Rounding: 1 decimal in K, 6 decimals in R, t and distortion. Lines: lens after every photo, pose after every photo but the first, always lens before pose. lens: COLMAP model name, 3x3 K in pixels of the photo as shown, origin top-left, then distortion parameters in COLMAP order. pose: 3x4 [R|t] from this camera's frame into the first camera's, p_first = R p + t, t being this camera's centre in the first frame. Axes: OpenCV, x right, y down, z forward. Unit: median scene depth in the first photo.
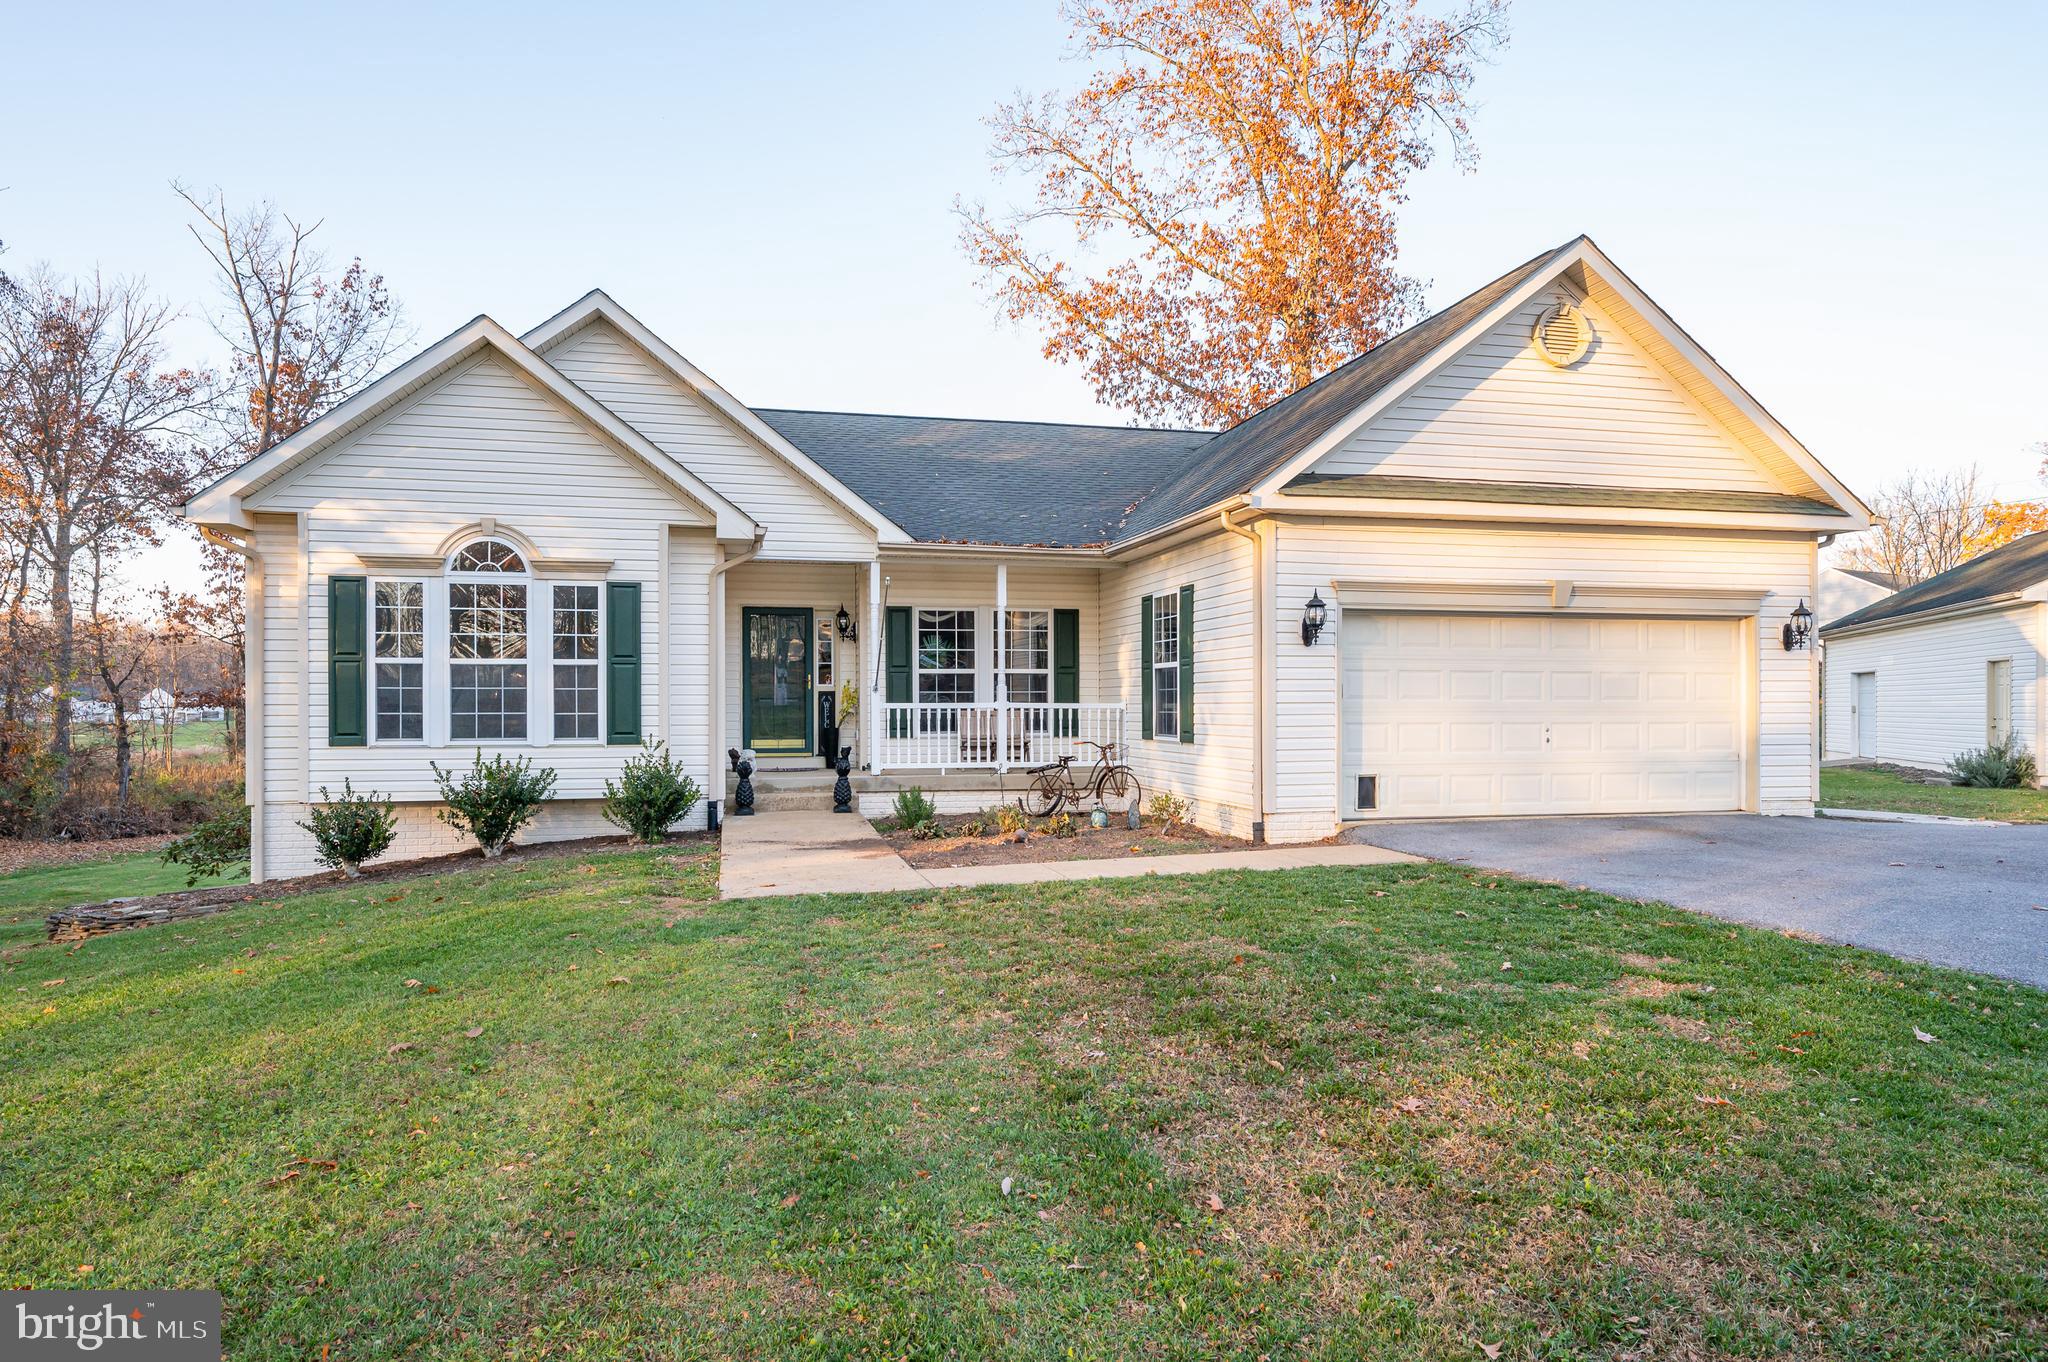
lens RADIAL K [[1181.7, 0, 990.1], [0, 1181.7, 713.2], [0, 0, 1]] dist [-0.002095, 0.000160]
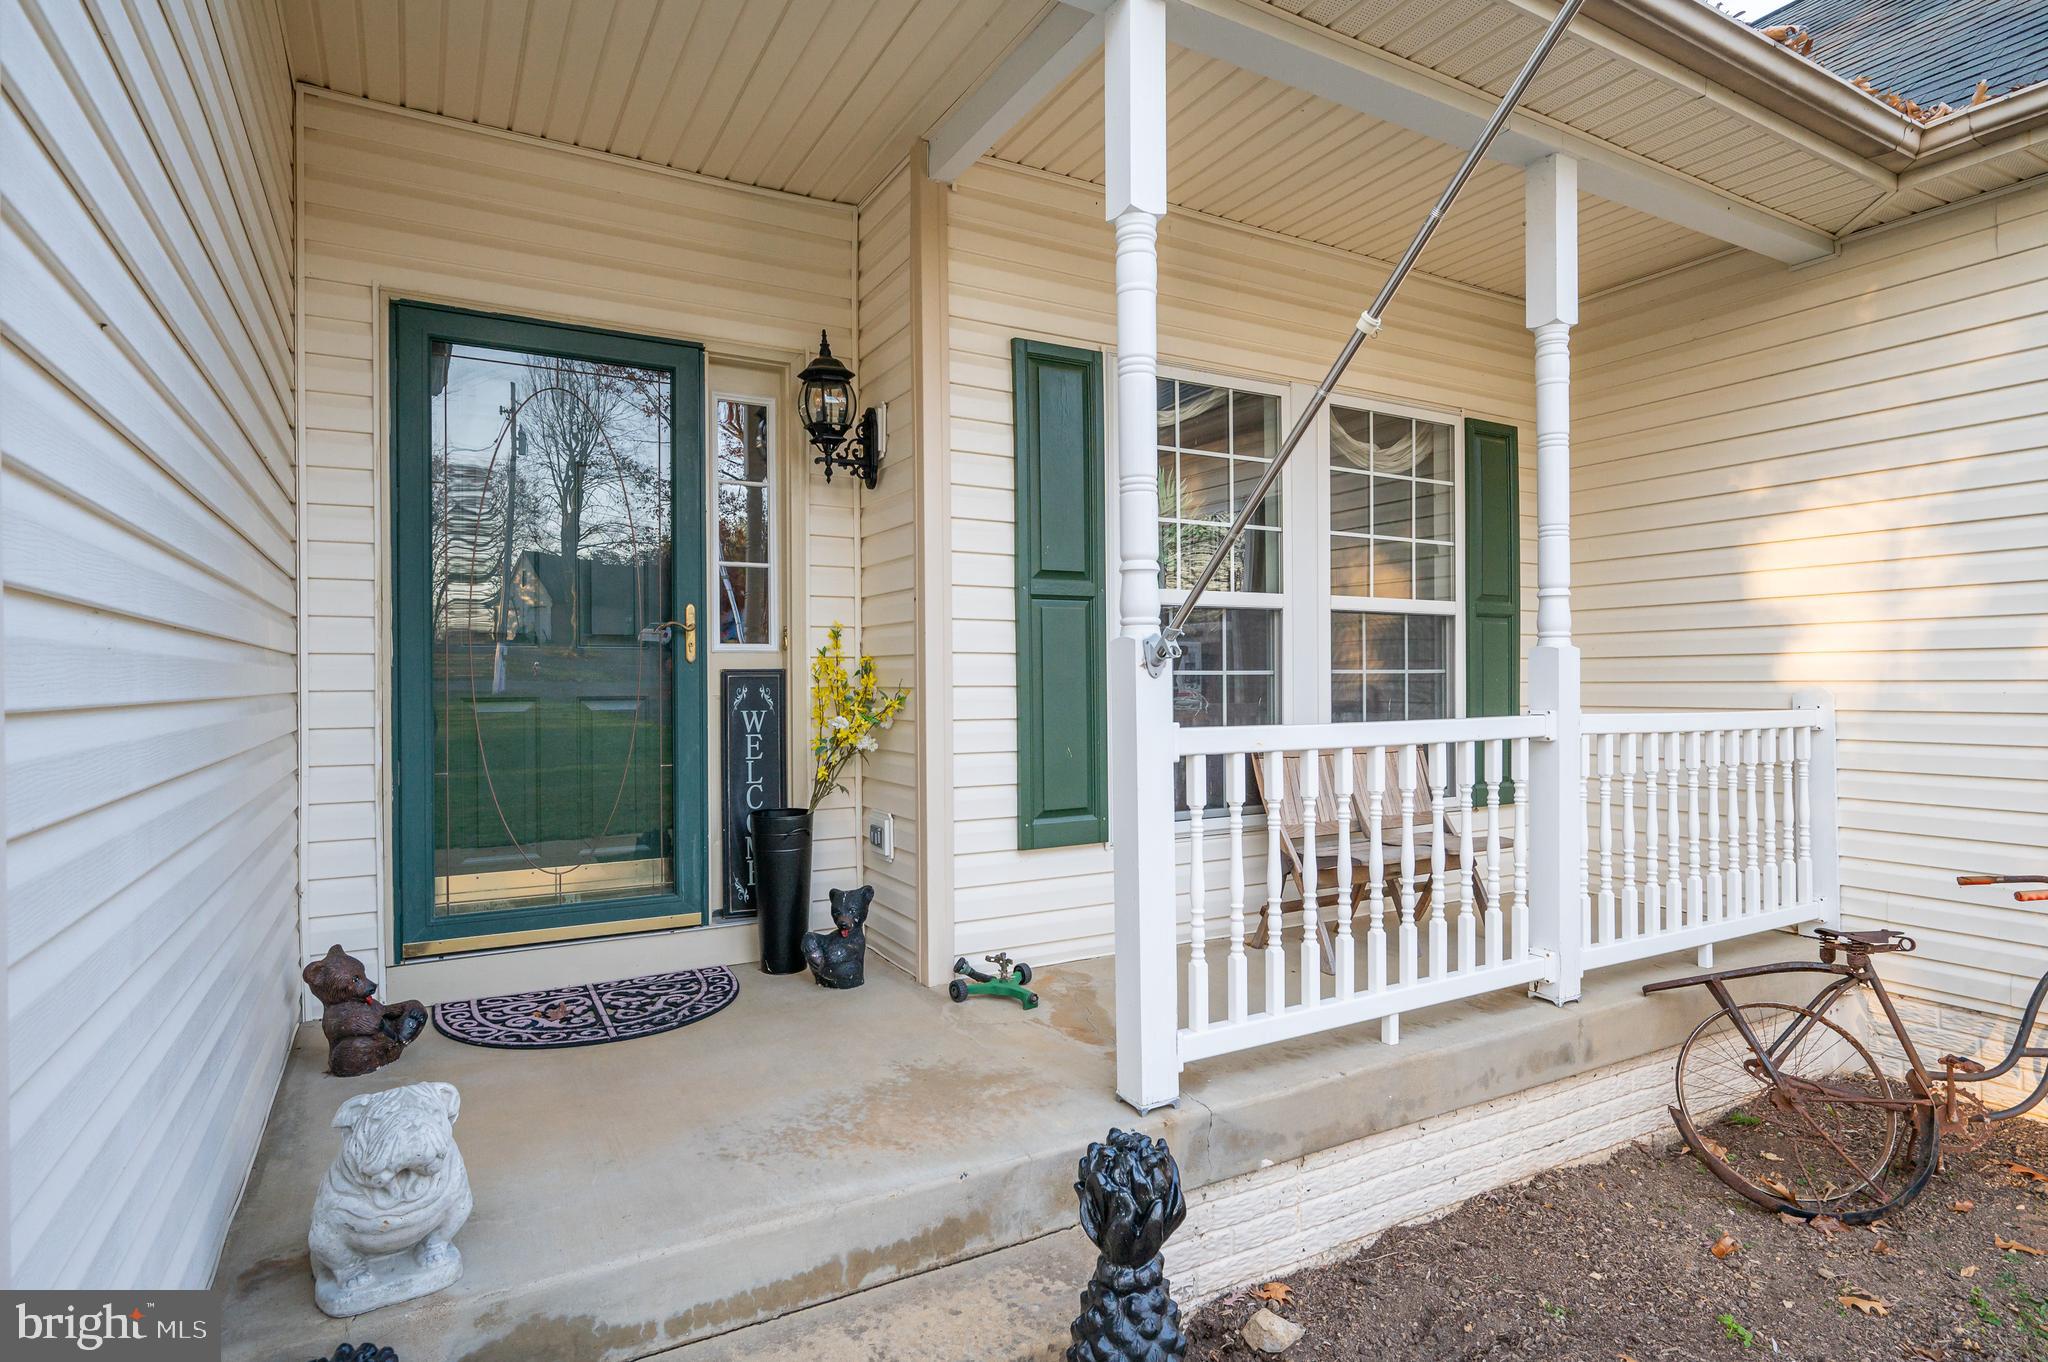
lens RADIAL K [[1026.2, 0, 994.0], [0, 1026.2, 671.3], [0, 0, 1]] dist [0.000075, 0.000399]
pose [[0.960072, -0.003108, 0.279735, -0.173685], [0.008830, 0.999777, -0.019194, -0.015502], [-0.279613, 0.020898, 0.959885, 0.878744]]
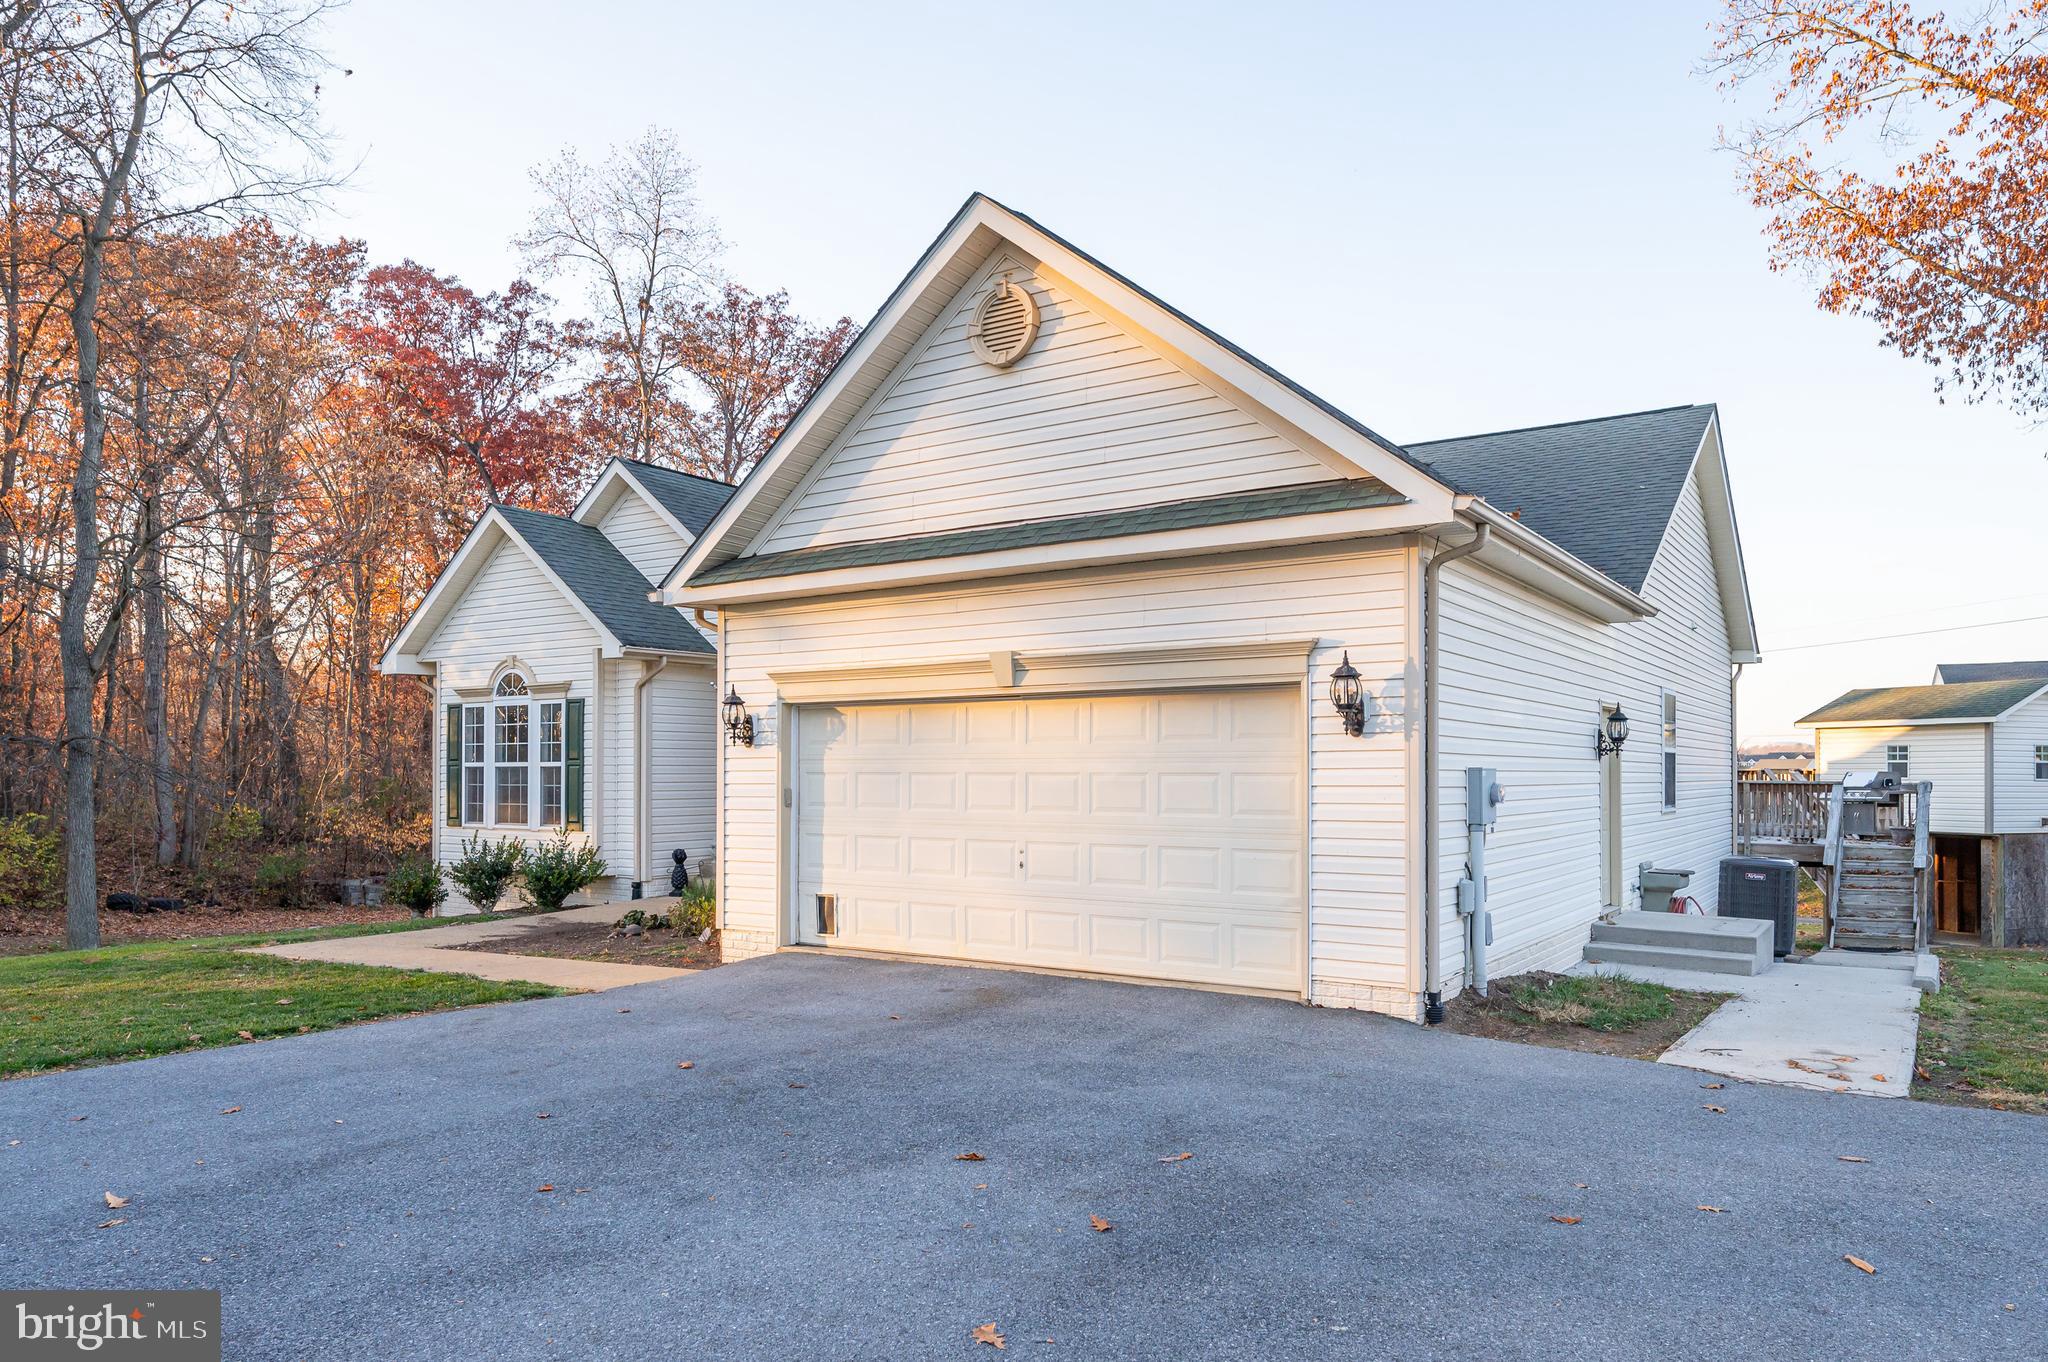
lens RADIAL K [[1295.0, 0, 1084.9], [0, 1295.0, 771.6], [0, 0, 1]] dist [0.001649, 0.001427]
pose [[0.713716, -0.001228, -0.700434, 0.909612], [-0.007891, 0.999921, -0.009794, -0.024046], [0.700390, 0.012517, 0.713650, 0.374721]]
